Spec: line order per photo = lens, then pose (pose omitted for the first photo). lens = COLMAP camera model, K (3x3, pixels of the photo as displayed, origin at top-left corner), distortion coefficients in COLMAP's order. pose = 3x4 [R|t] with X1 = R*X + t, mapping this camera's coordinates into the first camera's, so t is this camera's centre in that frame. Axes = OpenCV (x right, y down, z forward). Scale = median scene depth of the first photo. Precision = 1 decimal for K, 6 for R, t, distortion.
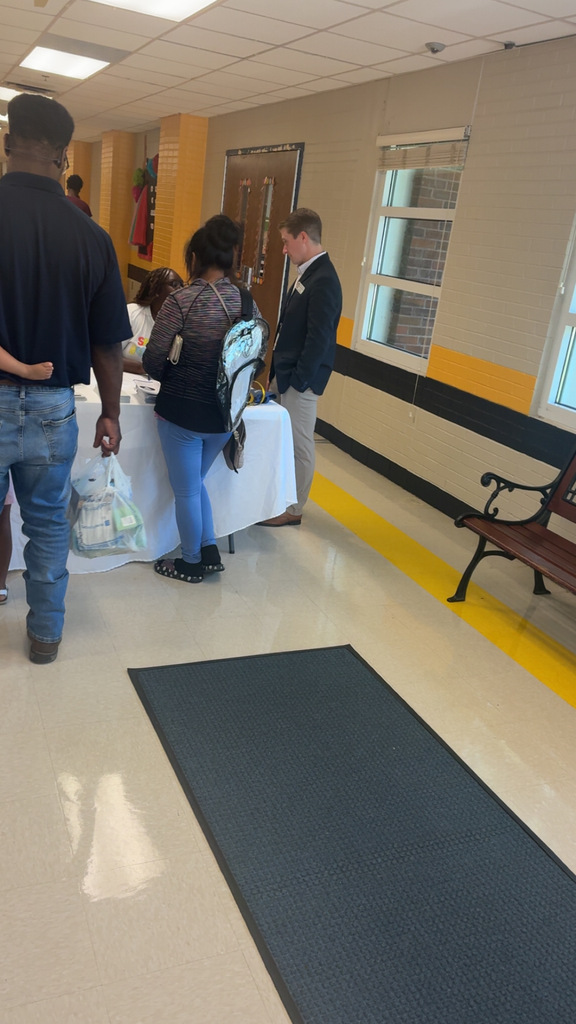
lens RADIAL K [[779.7, 0, 288.0], [0, 779.7, 512.0], [0, 0, 1]] dist [0.006218, 0.000477]
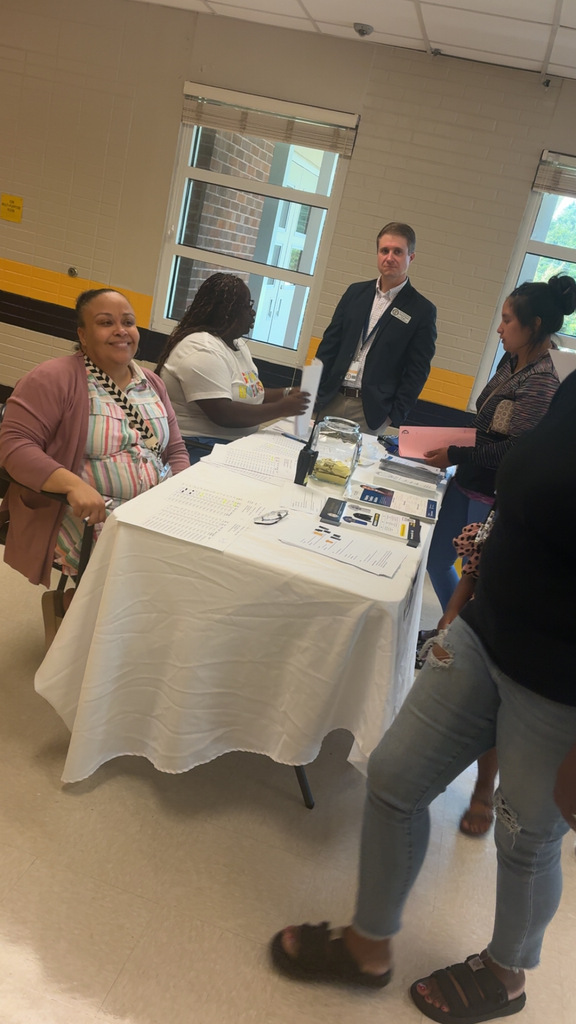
lens RADIAL K [[818.2, 0, 265.5], [0, 818.2, 513.7], [0, 0, 1]] dist [0.024801, -0.000810]
pose [[0.664814, -0.217847, 0.714538, -0.537697], [0.120952, 0.975302, 0.184814, -0.165733], [-0.737152, -0.036442, 0.674744, 0.291719]]
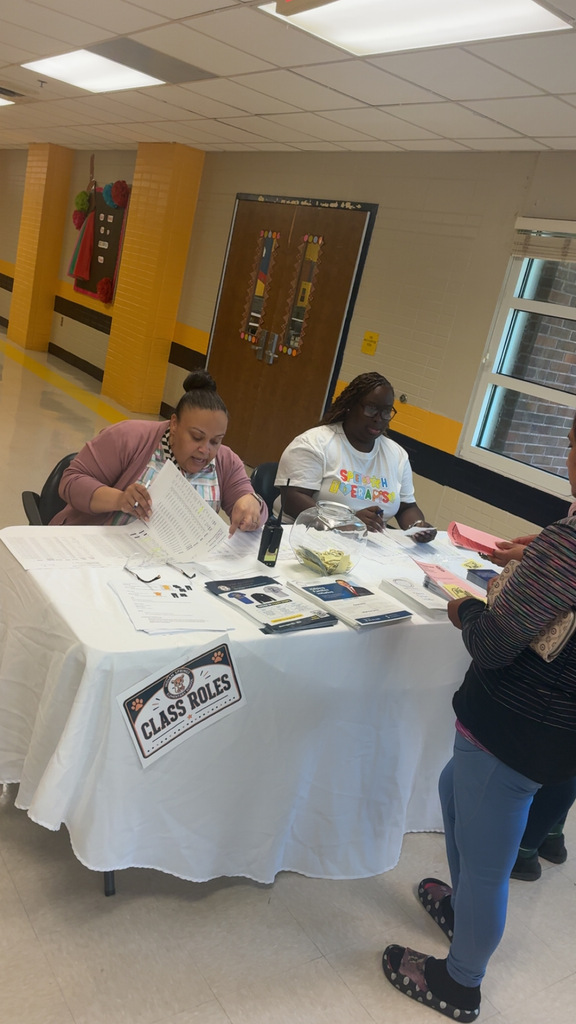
lens RADIAL K [[793.9, 0, 288.0], [0, 793.9, 512.0], [0, 0, 1]] dist [0.031009, -0.002926]
pose [[0.978623, 0.039078, 0.201913, -0.277298], [-0.030955, 0.998585, -0.043232, -0.106219], [-0.203317, 0.036057, 0.978449, 0.193960]]
